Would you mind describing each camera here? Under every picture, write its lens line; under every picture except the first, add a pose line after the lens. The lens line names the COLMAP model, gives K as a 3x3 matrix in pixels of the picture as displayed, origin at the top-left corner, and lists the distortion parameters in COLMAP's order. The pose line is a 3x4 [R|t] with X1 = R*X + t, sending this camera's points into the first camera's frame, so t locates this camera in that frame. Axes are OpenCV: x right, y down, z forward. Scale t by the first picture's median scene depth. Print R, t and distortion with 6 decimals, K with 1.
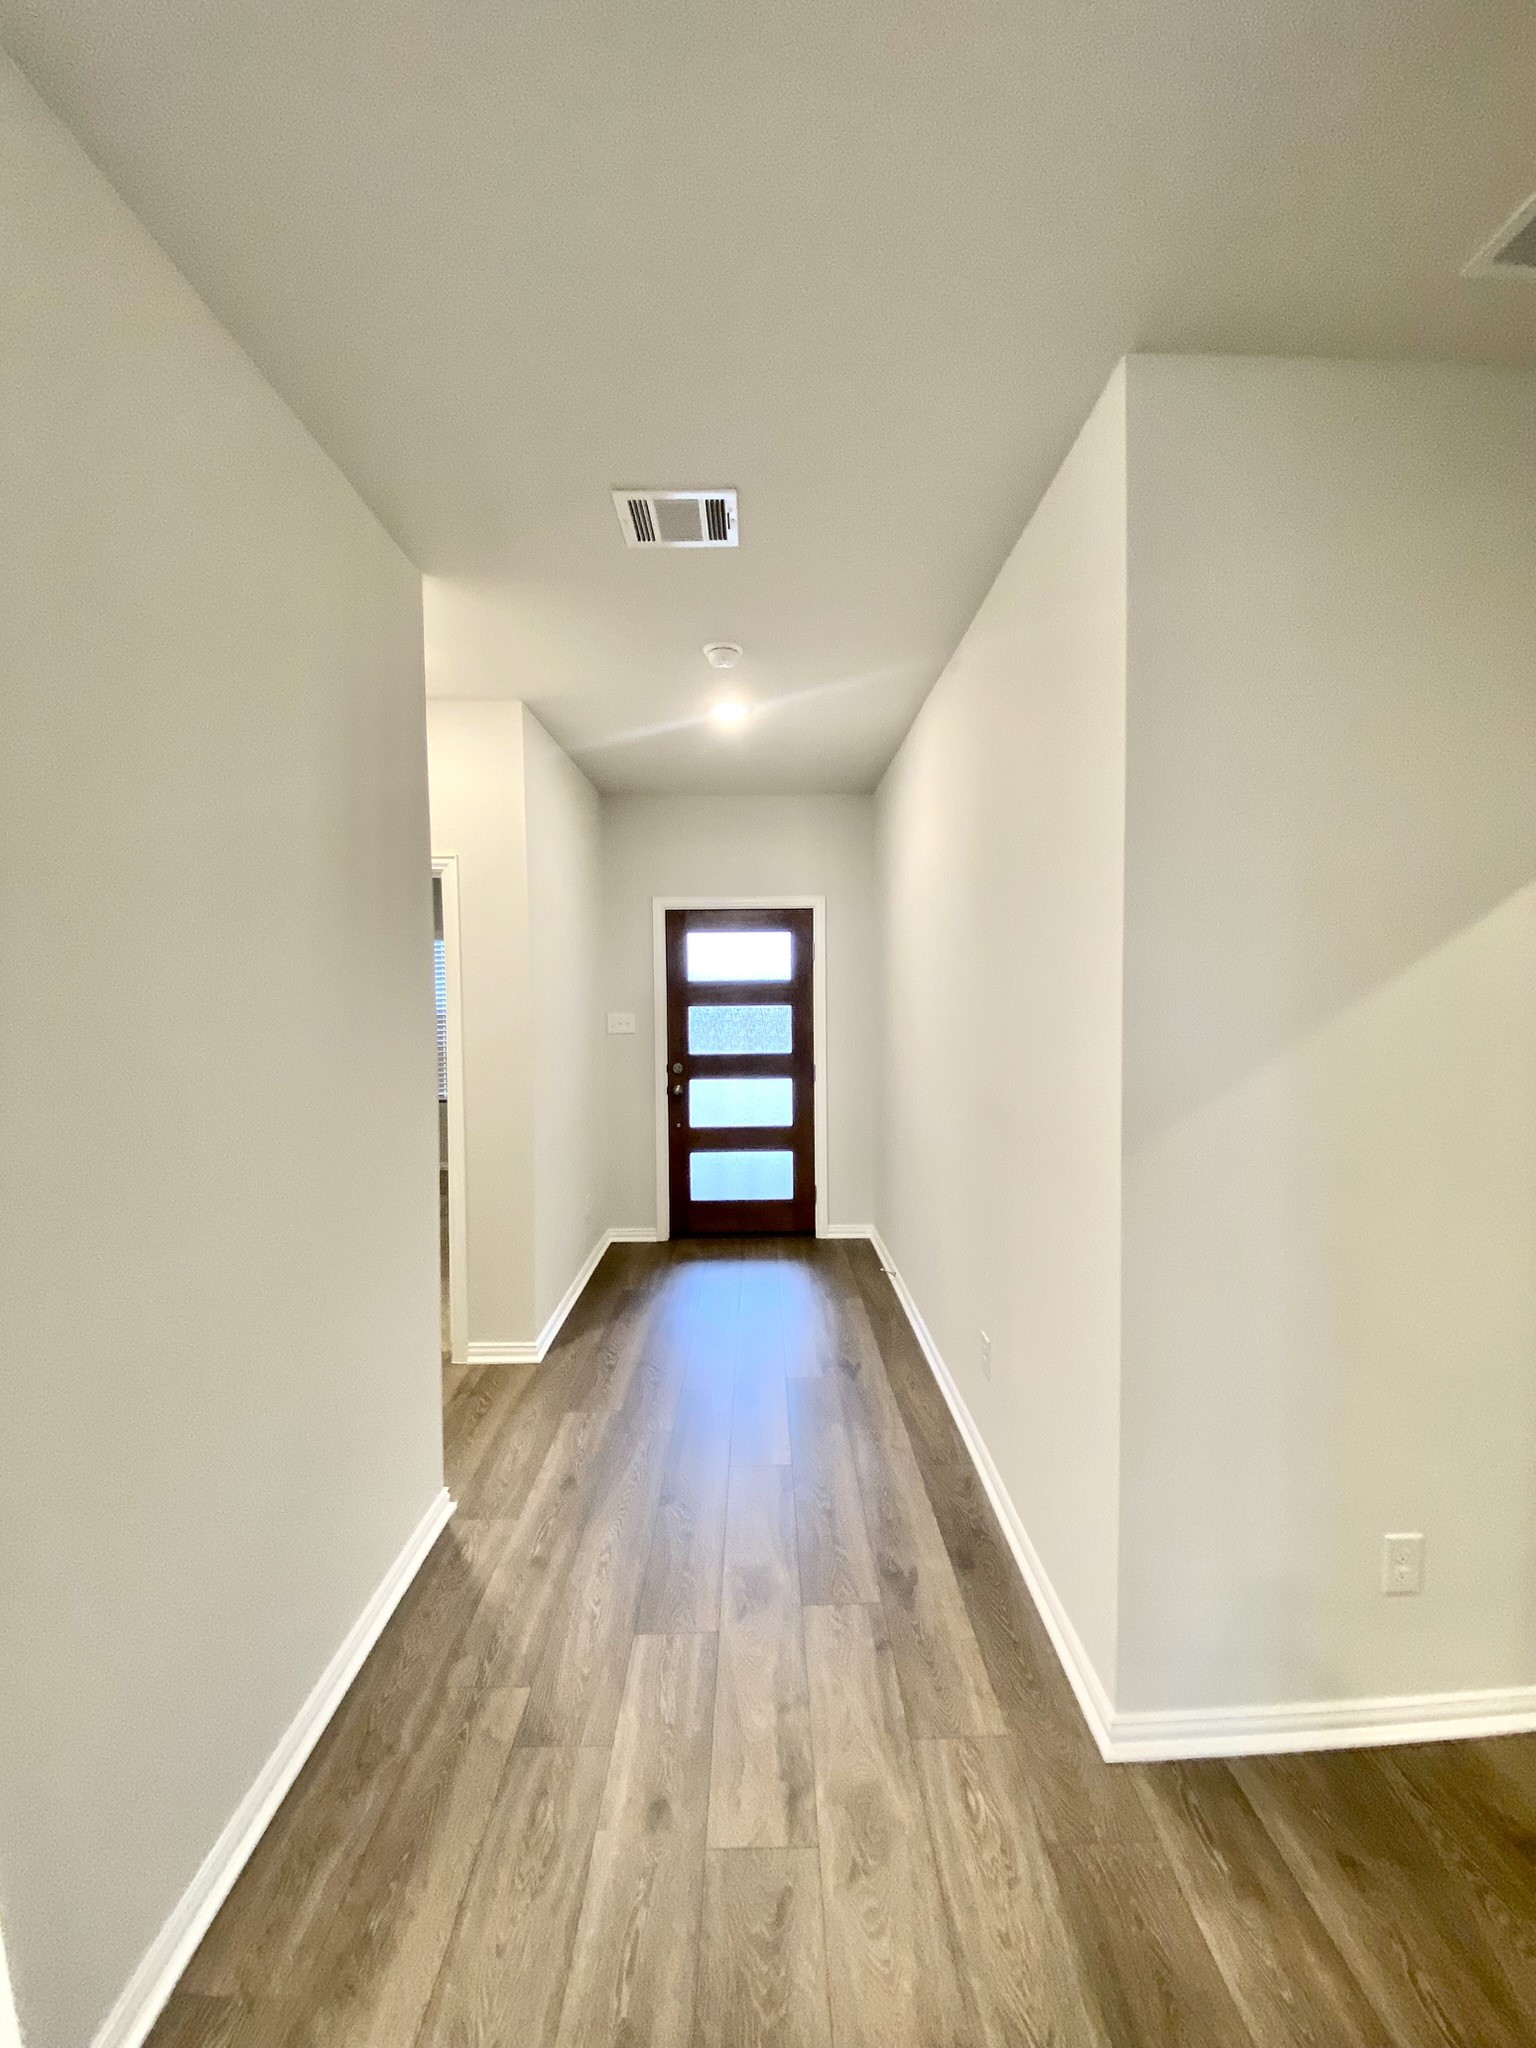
lens RADIAL K [[813.2, 0, 763.1], [0, 813.2, 1025.2], [0, 0, 1]] dist [-0.001078, -0.000063]
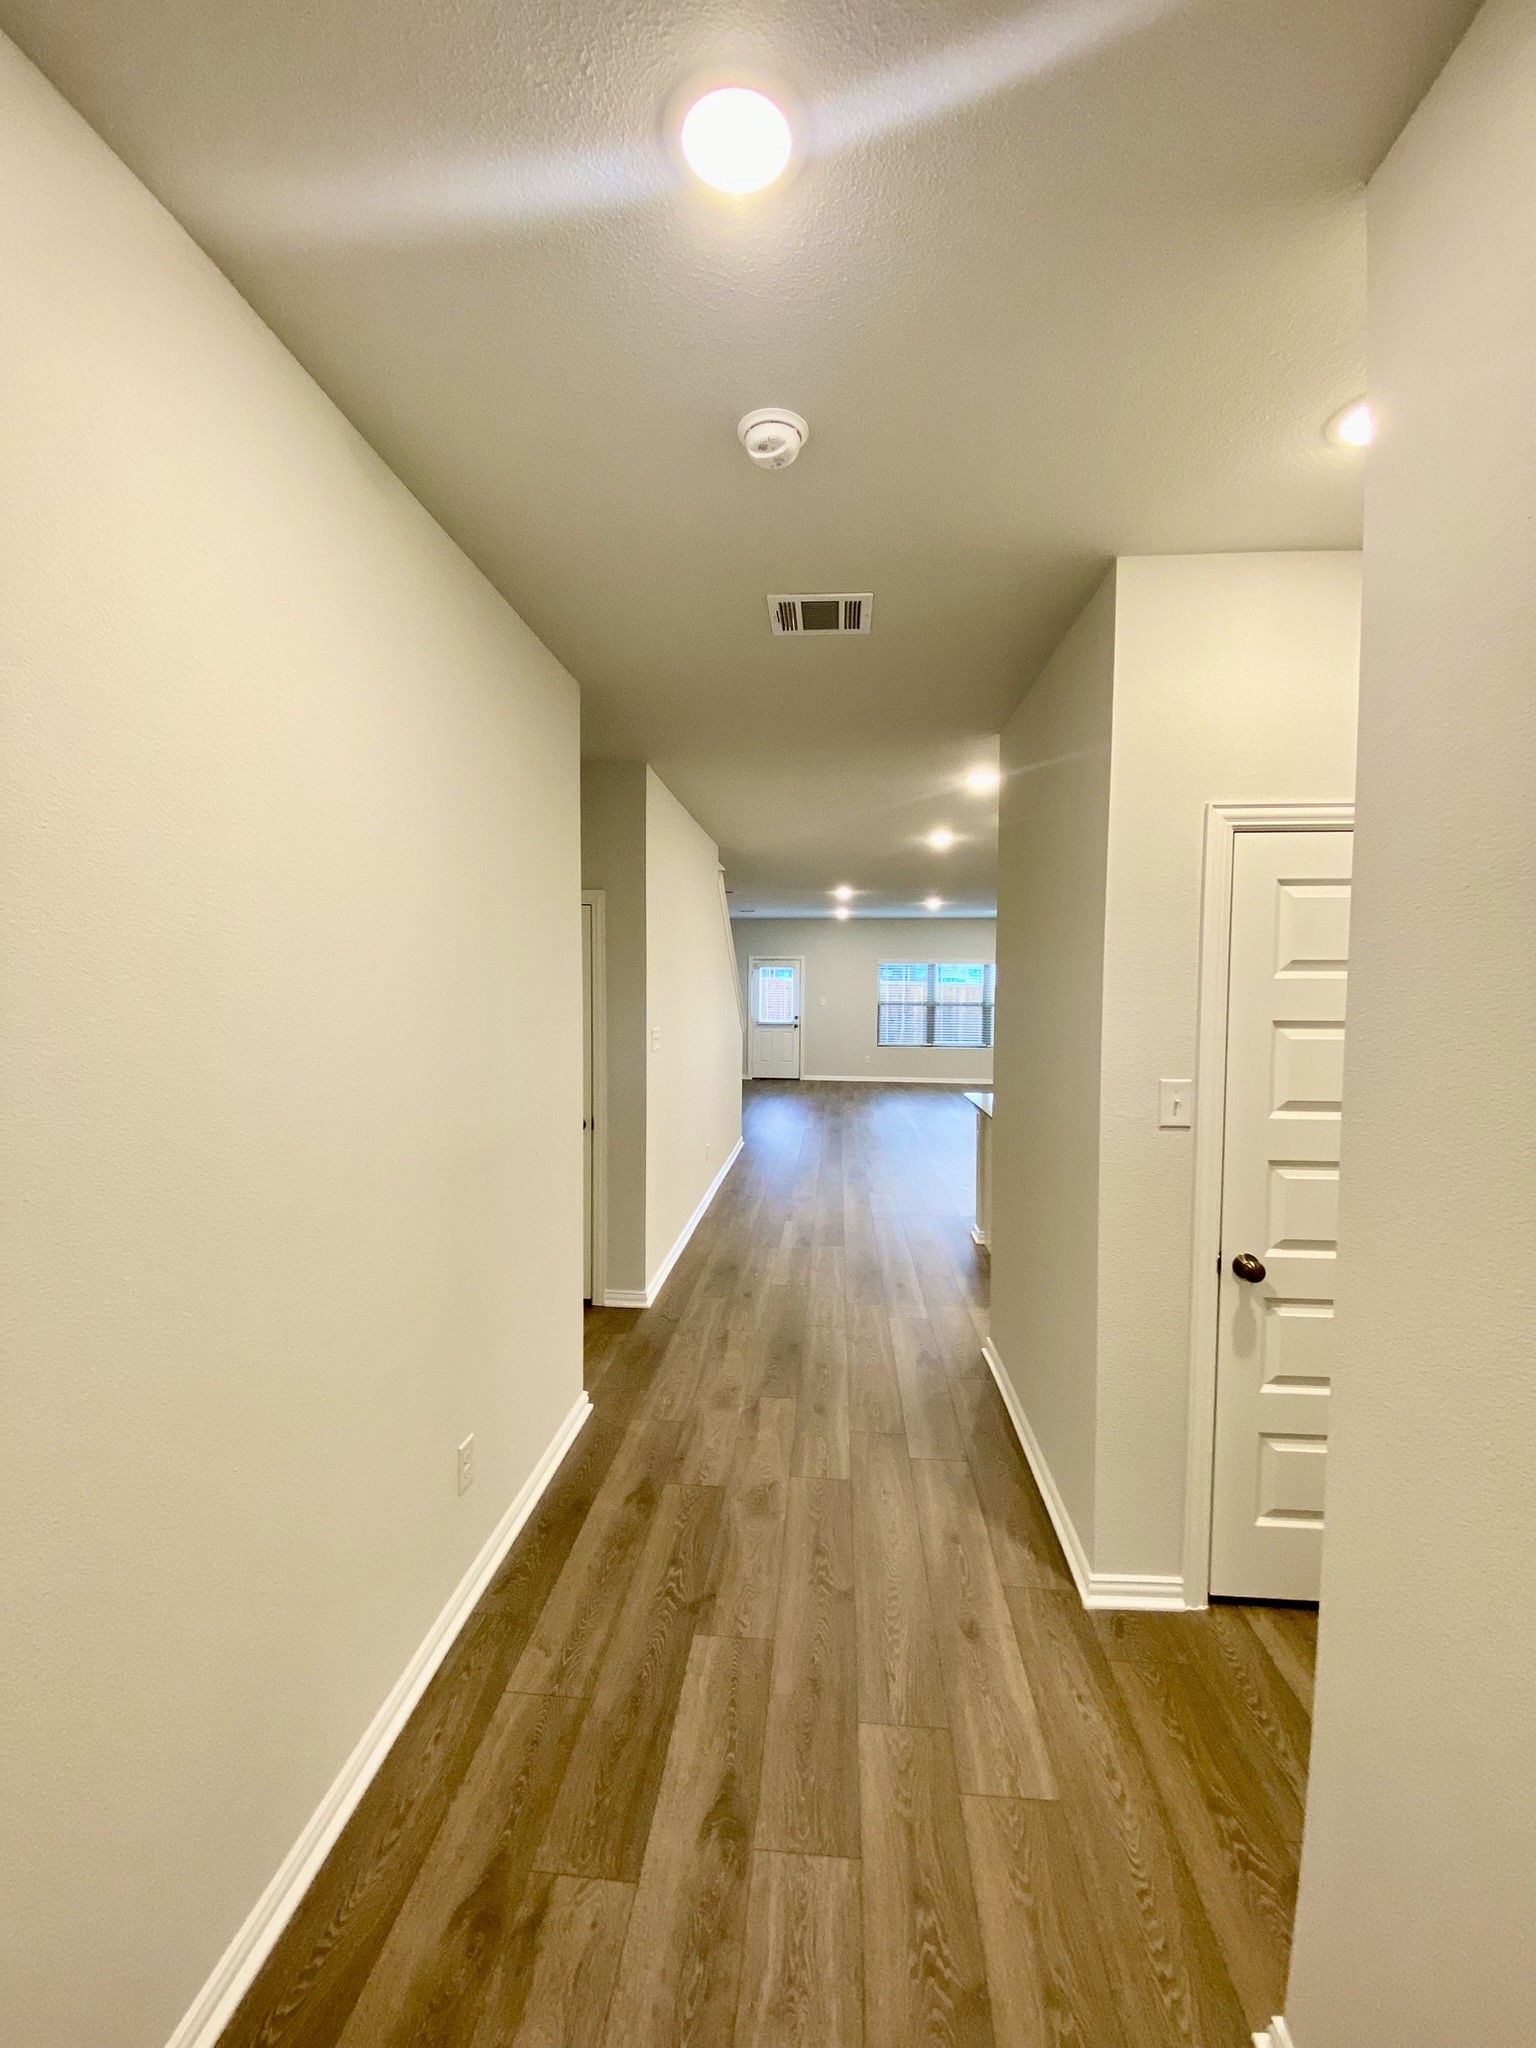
lens RADIAL K [[813.2, 0, 764.4], [0, 813.2, 1022.3], [0, 0, 1]] dist [-0.001078, -0.000063]
pose [[-0.995284, -0.002101, 0.096982, -0.139117], [0.006769, 0.995825, 0.091036, -0.149232], [-0.096769, 0.091263, -0.991114, 2.228064]]
